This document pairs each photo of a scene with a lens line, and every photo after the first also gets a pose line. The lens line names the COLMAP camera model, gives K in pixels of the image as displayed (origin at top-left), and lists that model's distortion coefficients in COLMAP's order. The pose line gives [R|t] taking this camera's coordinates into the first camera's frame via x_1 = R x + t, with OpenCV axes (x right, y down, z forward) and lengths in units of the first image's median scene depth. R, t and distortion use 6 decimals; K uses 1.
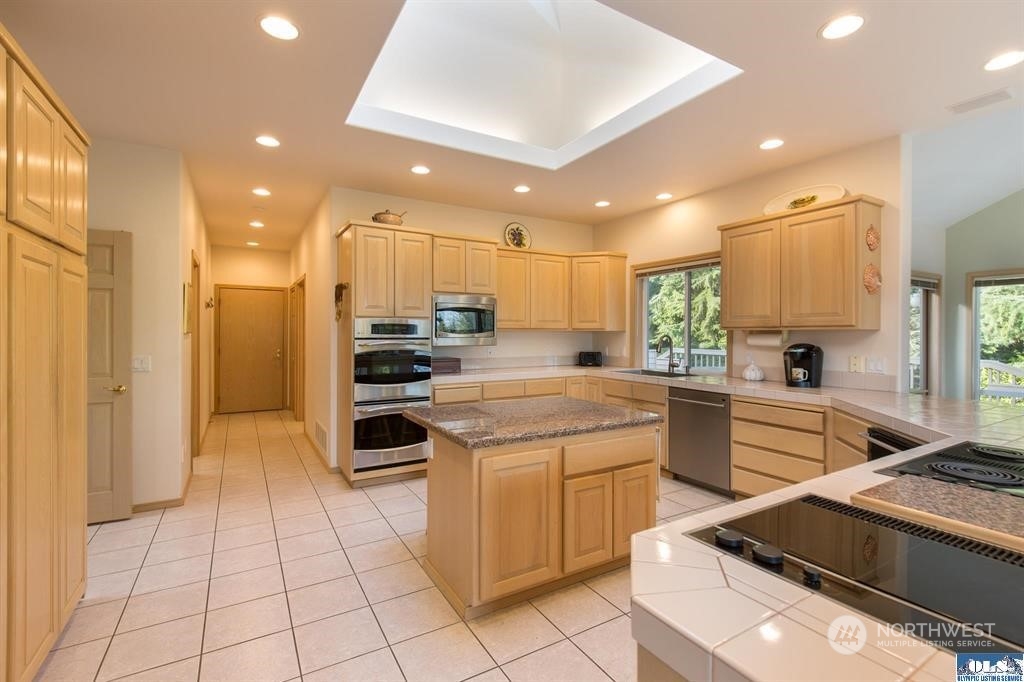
lens RADIAL K [[460.1, 0, 509.2], [0, 460.1, 335.5], [0, 0, 1]] dist [-0.002122, -0.005185]
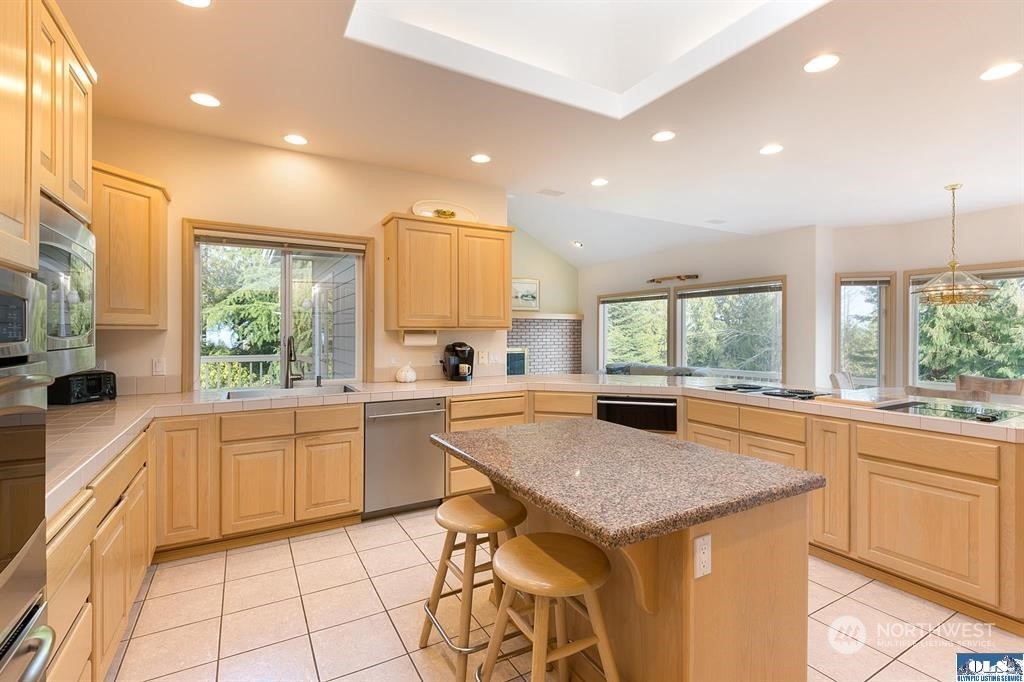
lens RADIAL K [[460.1, 0, 515.5], [0, 460.1, 337.0], [0, 0, 1]] dist [-0.002122, -0.005185]
pose [[-0.011157, -0.009407, 0.999894, -0.431691], [0.007338, 0.999928, 0.009490, -0.003830], [-0.999911, 0.007443, -0.011088, 0.773217]]
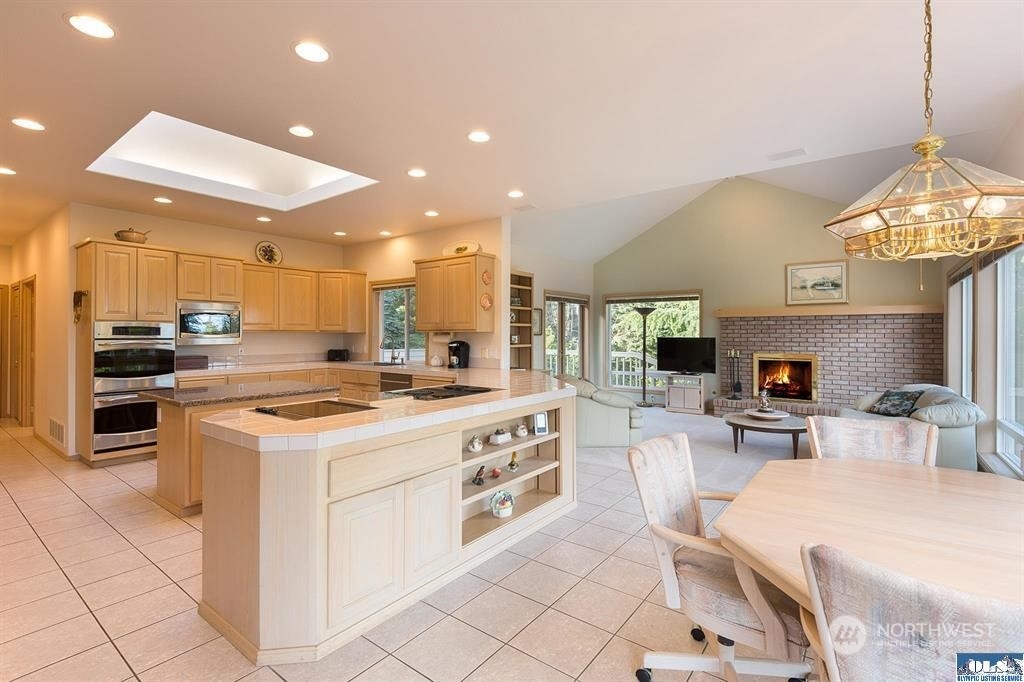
lens RADIAL K [[460.1, 0, 513.3], [0, 460.1, 335.7], [0, 0, 1]] dist [-0.002122, -0.005185]
pose [[0.919275, -0.001570, 0.393613, 0.172455], [0.002330, 0.999996, -0.001454, 0.002342], [-0.393609, 0.002254, 0.919275, -0.456553]]
